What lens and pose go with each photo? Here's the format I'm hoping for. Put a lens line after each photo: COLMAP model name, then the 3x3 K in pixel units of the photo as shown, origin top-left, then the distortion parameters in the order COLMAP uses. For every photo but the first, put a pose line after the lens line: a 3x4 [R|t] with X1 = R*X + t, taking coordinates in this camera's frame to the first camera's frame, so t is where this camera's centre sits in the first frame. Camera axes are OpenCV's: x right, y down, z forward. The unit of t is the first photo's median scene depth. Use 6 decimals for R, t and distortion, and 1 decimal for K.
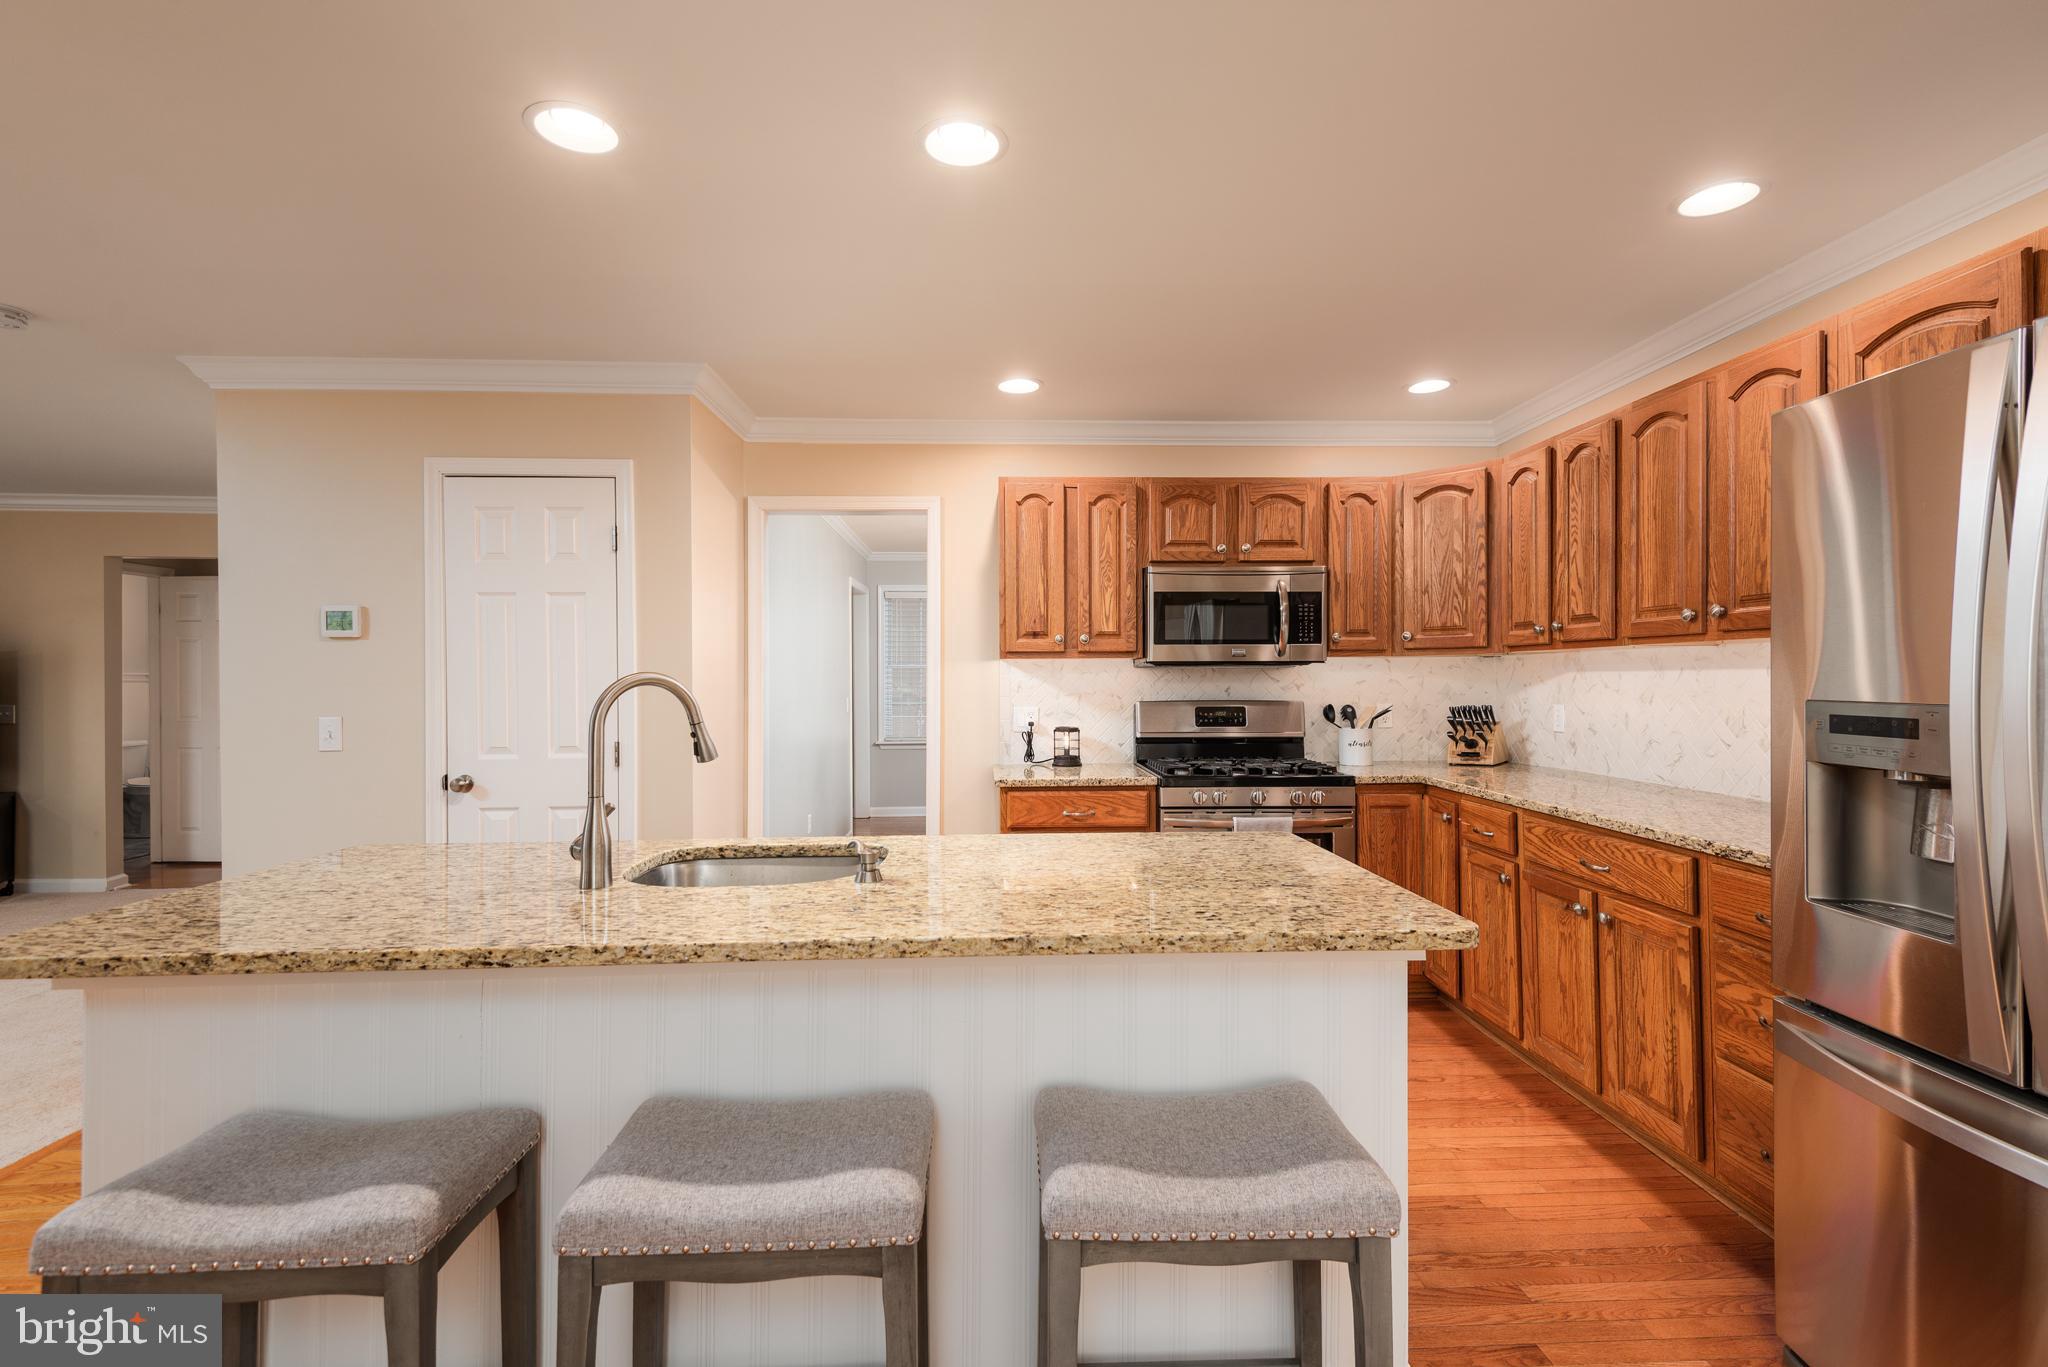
lens RADIAL K [[944.9, 0, 1020.5], [0, 944.9, 684.6], [0, 0, 1]] dist [0.045155, -0.023749]
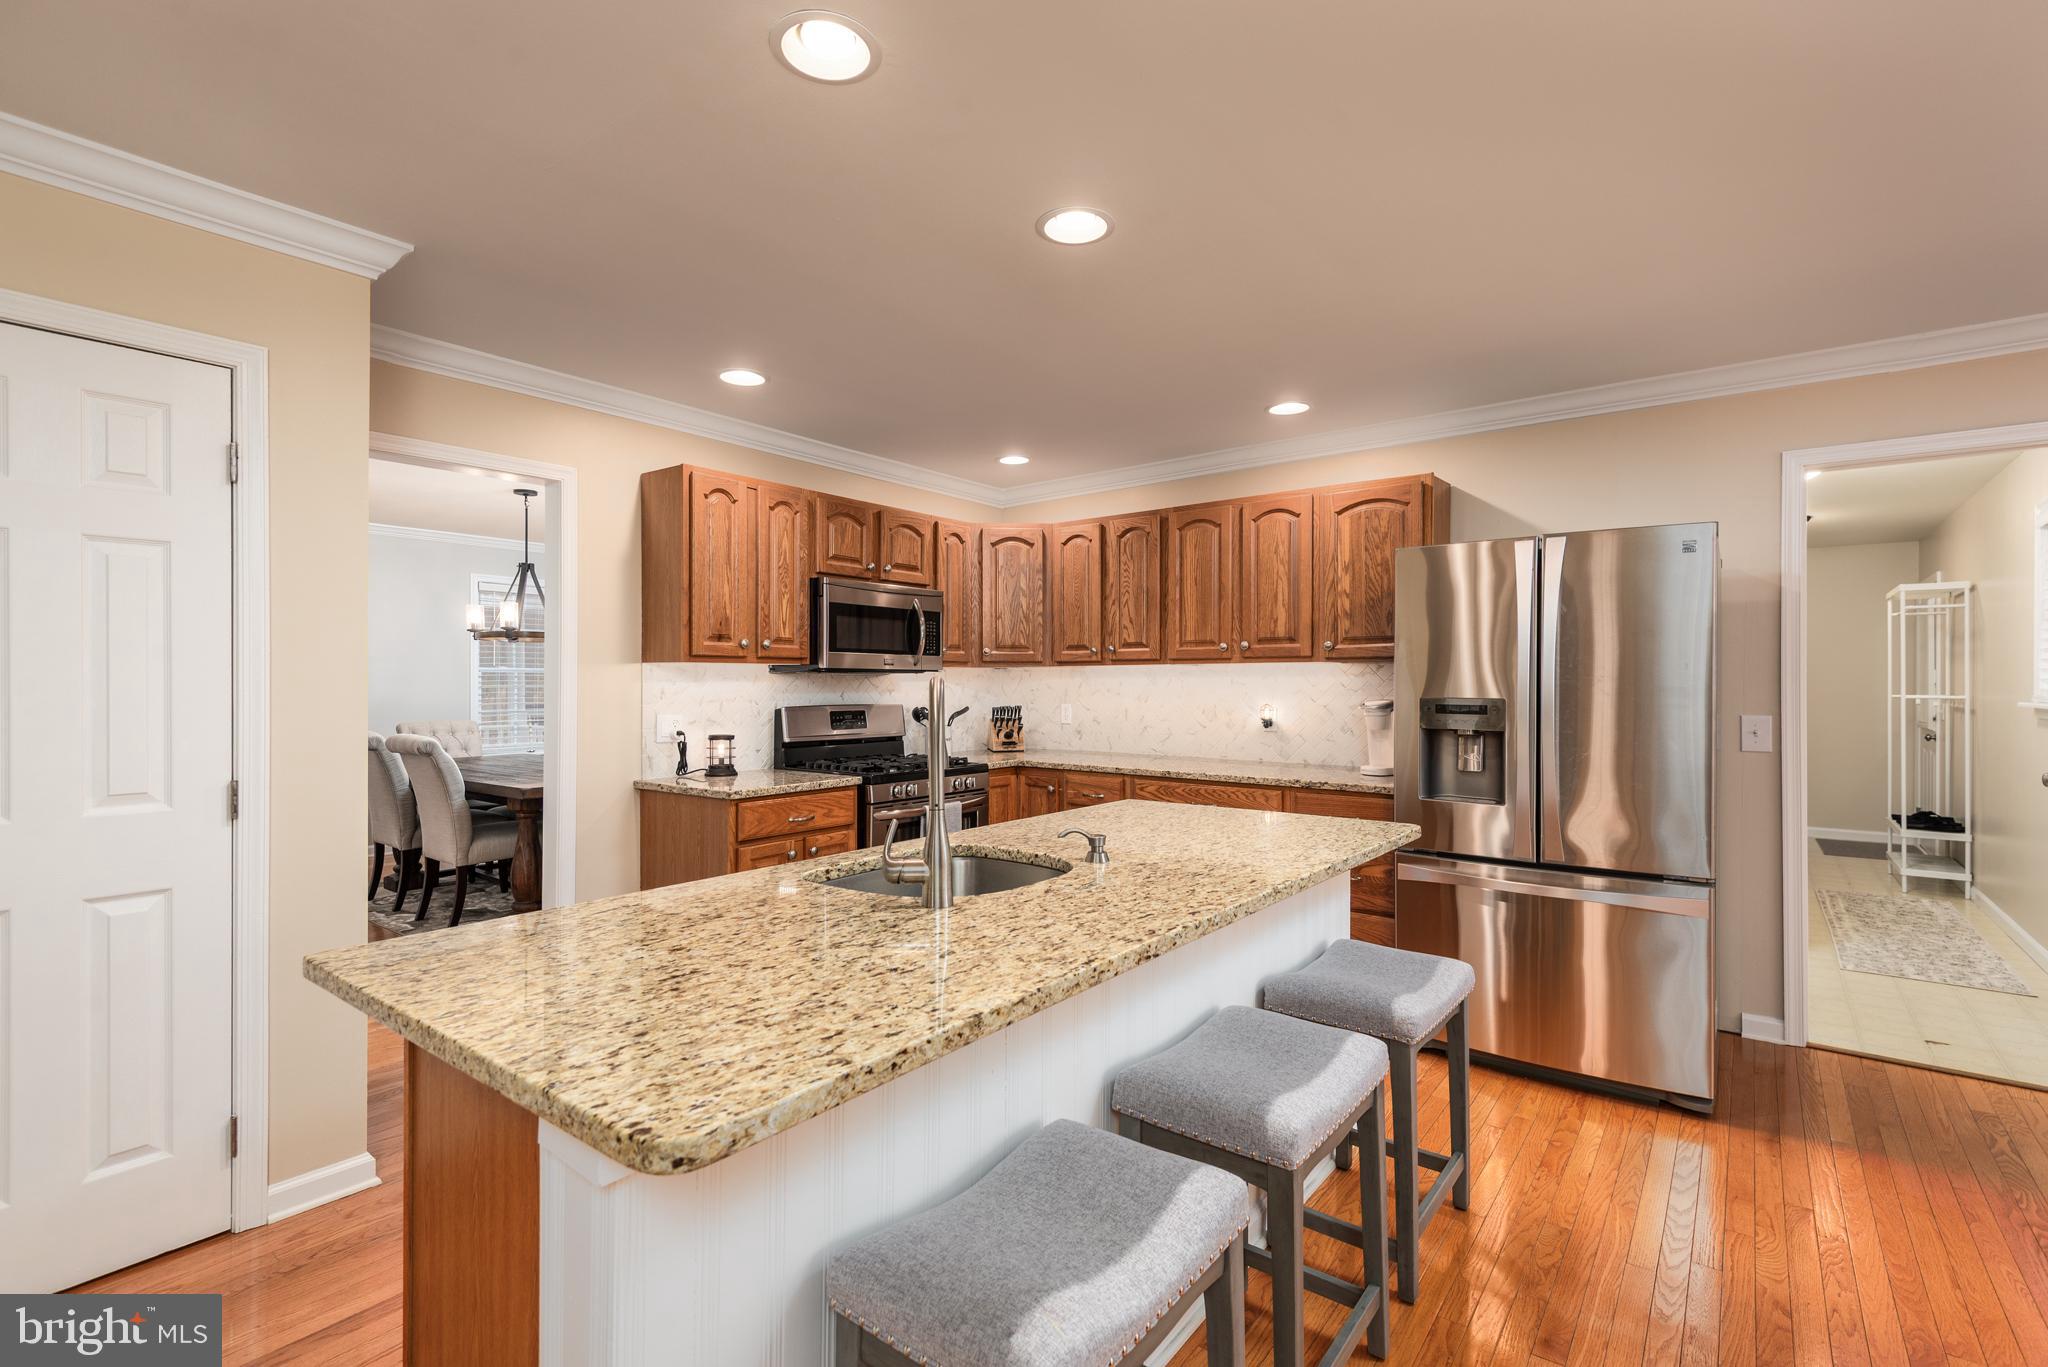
lens RADIAL K [[944.9, 0, 1020.5], [0, 944.9, 684.6], [0, 0, 1]] dist [0.045155, -0.023749]
pose [[0.639905, 0.003479, 0.768446, -0.545292], [0.002010, 0.999979, -0.006201, 0.000631], [-0.768452, 0.005513, 0.639884, 0.169652]]
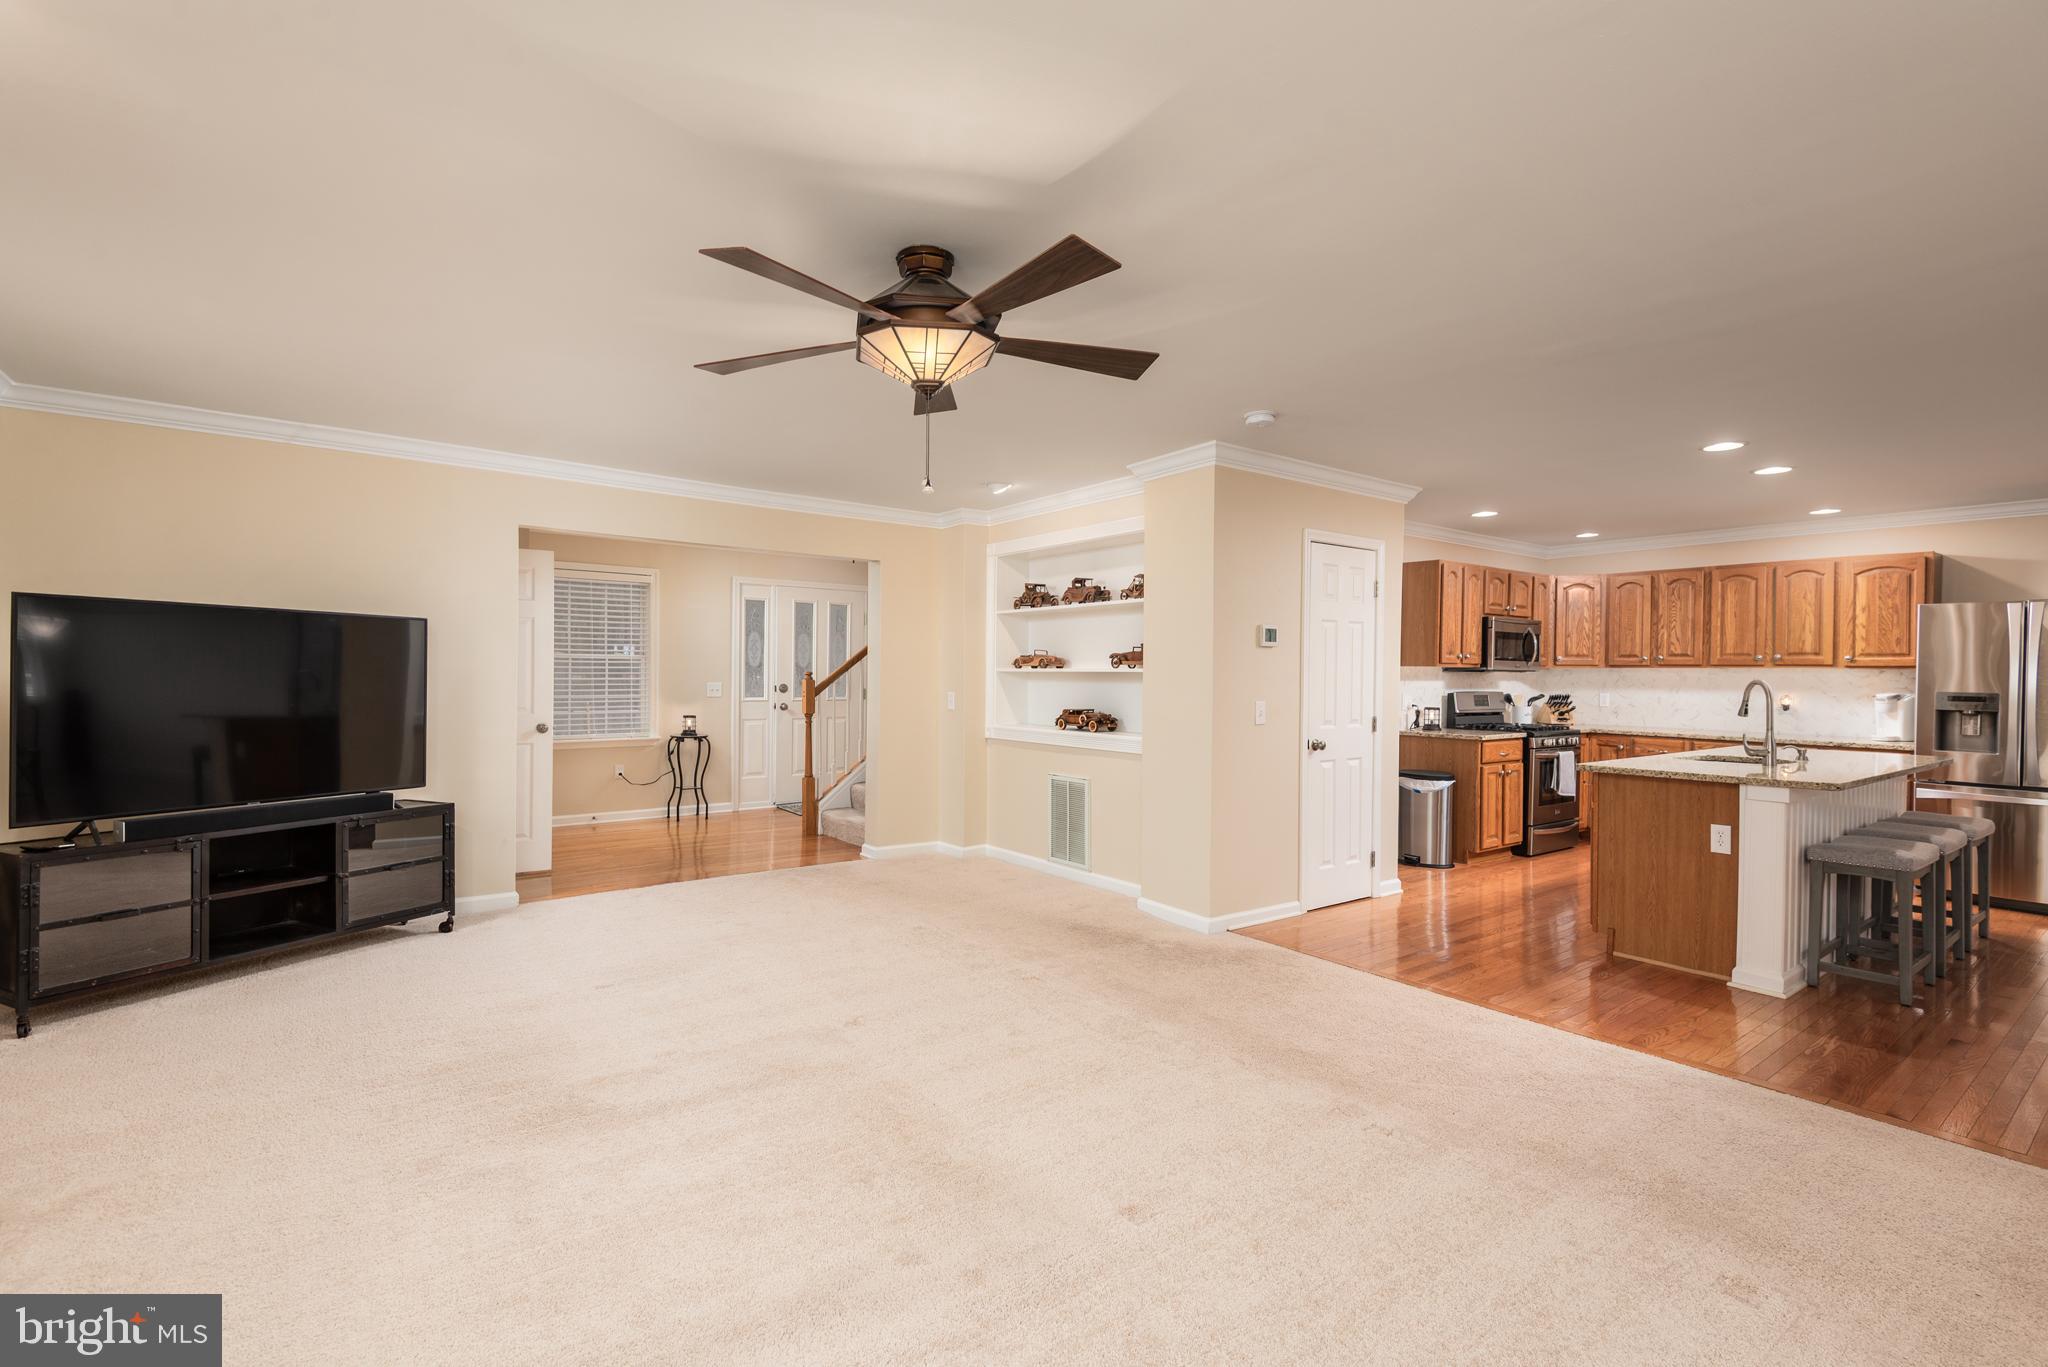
lens RADIAL K [[944.9, 0, 1020.5], [0, 944.9, 684.6], [0, 0, 1]] dist [0.045155, -0.023749]
pose [[0.812728, 0.004475, 0.582627, -1.688679], [-0.010142, 0.999928, 0.006468, 0.001225], [-0.582556, -0.011165, 0.812714, 0.053124]]
